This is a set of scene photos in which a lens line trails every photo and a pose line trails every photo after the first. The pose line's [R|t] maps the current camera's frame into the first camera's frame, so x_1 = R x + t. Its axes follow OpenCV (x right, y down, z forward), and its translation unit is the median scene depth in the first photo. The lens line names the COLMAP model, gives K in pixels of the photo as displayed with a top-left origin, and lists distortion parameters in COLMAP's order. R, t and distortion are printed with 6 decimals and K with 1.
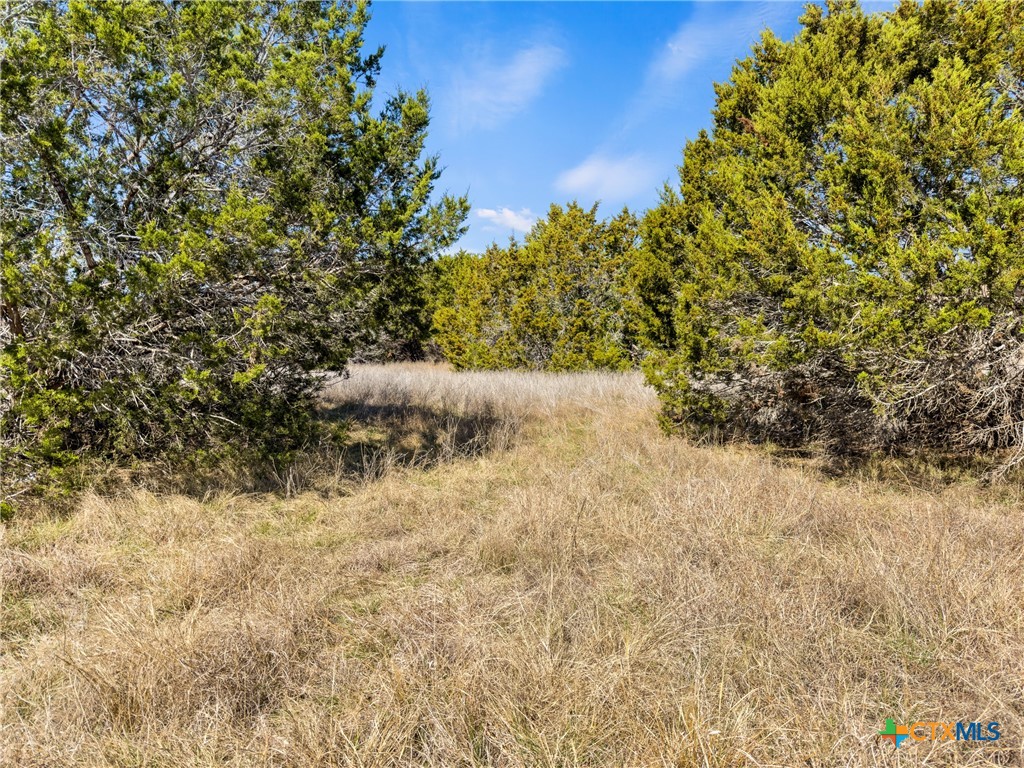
lens RADIAL K [[719.6, 0, 514.4], [0, 719.6, 382.2], [0, 0, 1]] dist [0.029544, -0.054648]
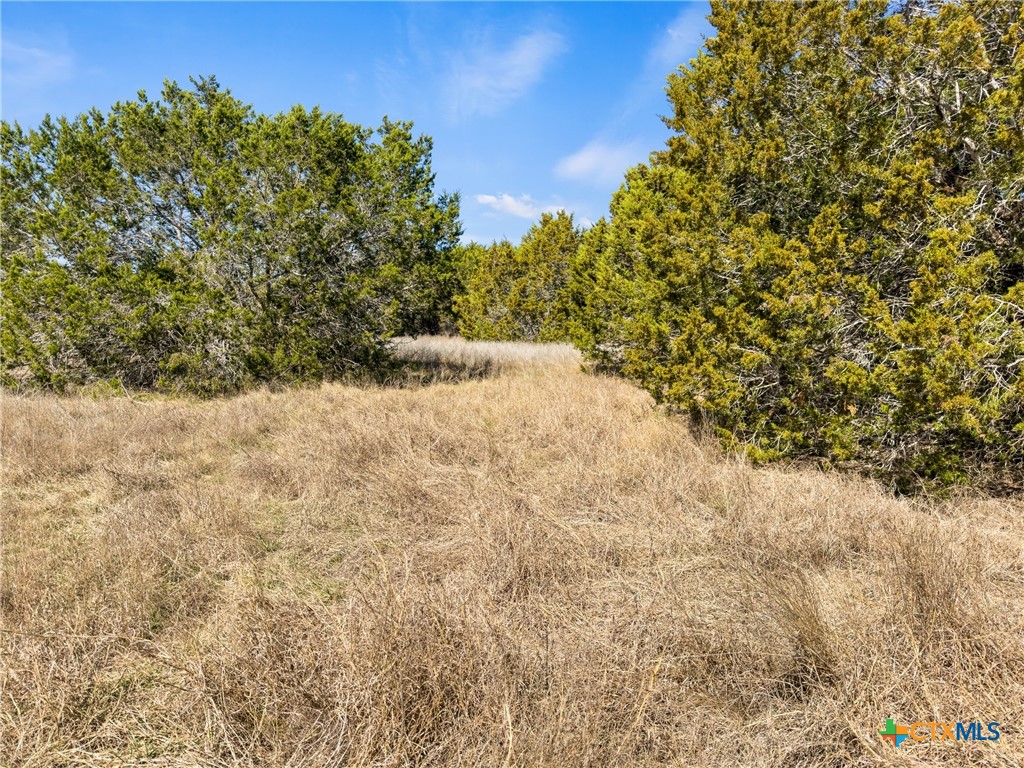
lens RADIAL K [[719.6, 0, 509.9], [0, 719.6, 384.9], [0, 0, 1]] dist [0.029544, -0.054648]
pose [[0.999785, 0.009941, -0.018188, 0.023501], [-0.009274, 0.999295, 0.036383, 0.015466], [0.018537, -0.036207, 0.999172, -0.356535]]
